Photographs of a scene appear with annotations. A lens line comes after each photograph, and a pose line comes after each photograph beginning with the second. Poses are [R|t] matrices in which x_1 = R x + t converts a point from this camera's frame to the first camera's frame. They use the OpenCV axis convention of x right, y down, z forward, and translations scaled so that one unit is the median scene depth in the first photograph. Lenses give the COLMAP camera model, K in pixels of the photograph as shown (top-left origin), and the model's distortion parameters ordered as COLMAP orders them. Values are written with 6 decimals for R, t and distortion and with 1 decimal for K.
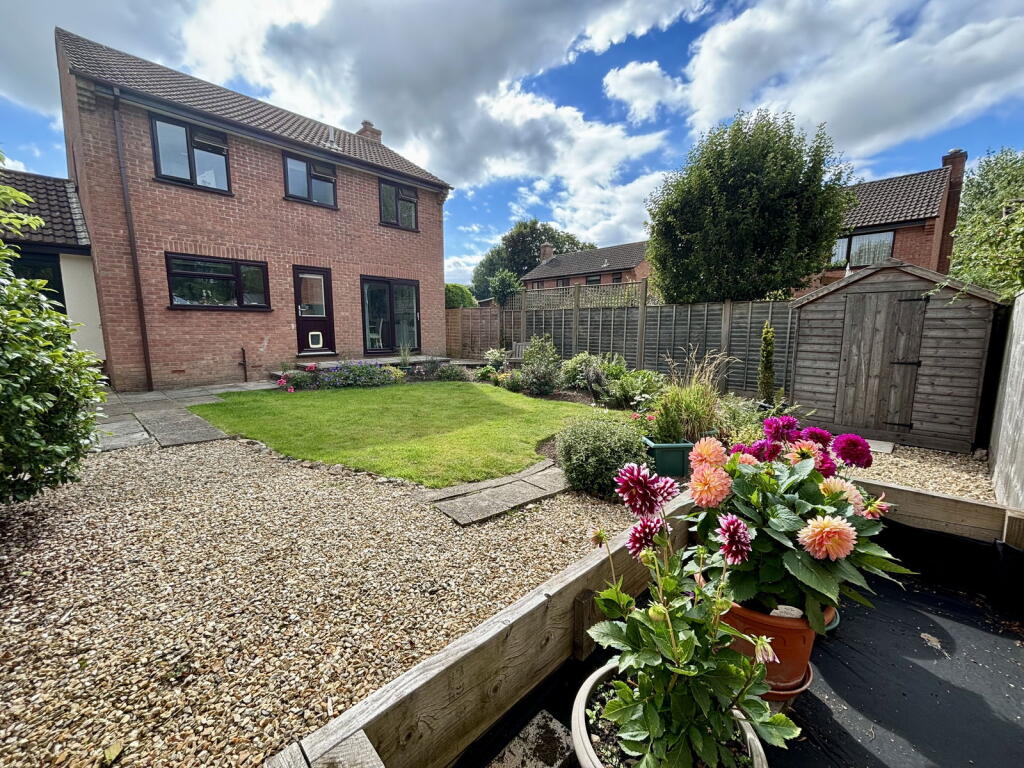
lens RADIAL K [[406.3, 0, 512.0], [0, 406.3, 384.0], [0, 0, 1]] dist [-0.000451, 0.000134]
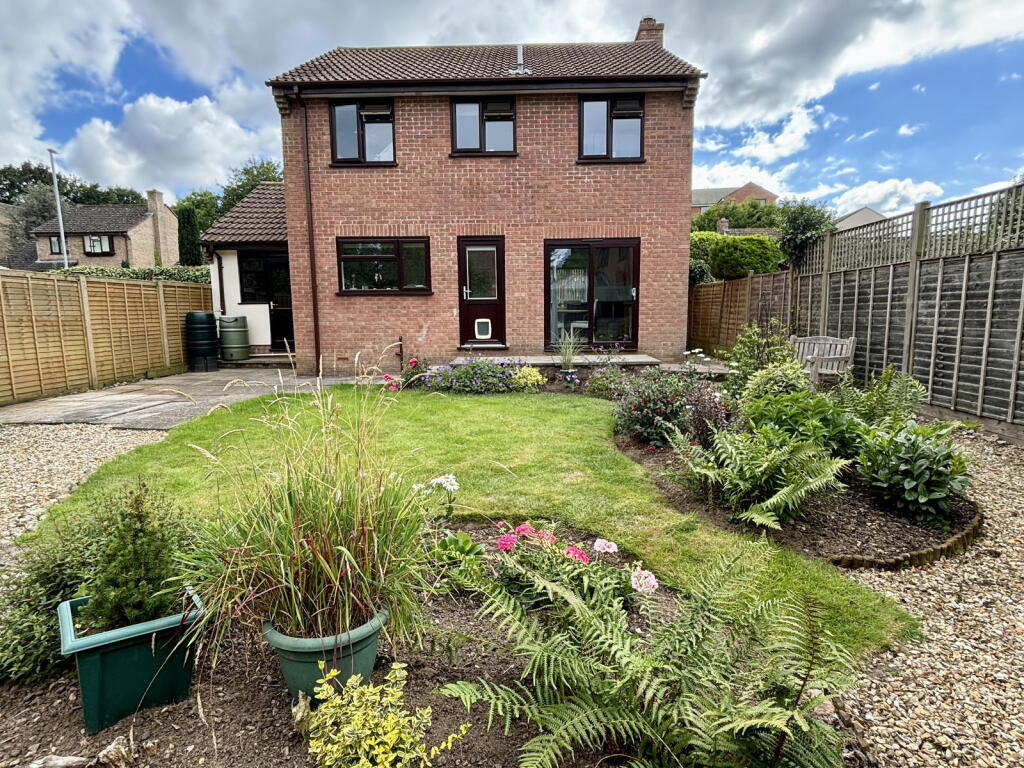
lens RADIAL K [[550.9, 0, 512.0], [0, 550.9, 384.0], [0, 0, 1]] dist [0.029519, -0.000595]
pose [[0.676123, 0.082410, -0.732166, 0.380784], [-0.092772, 0.995338, 0.026361, -0.038813], [0.730925, 0.050101, 0.680616, 0.351331]]
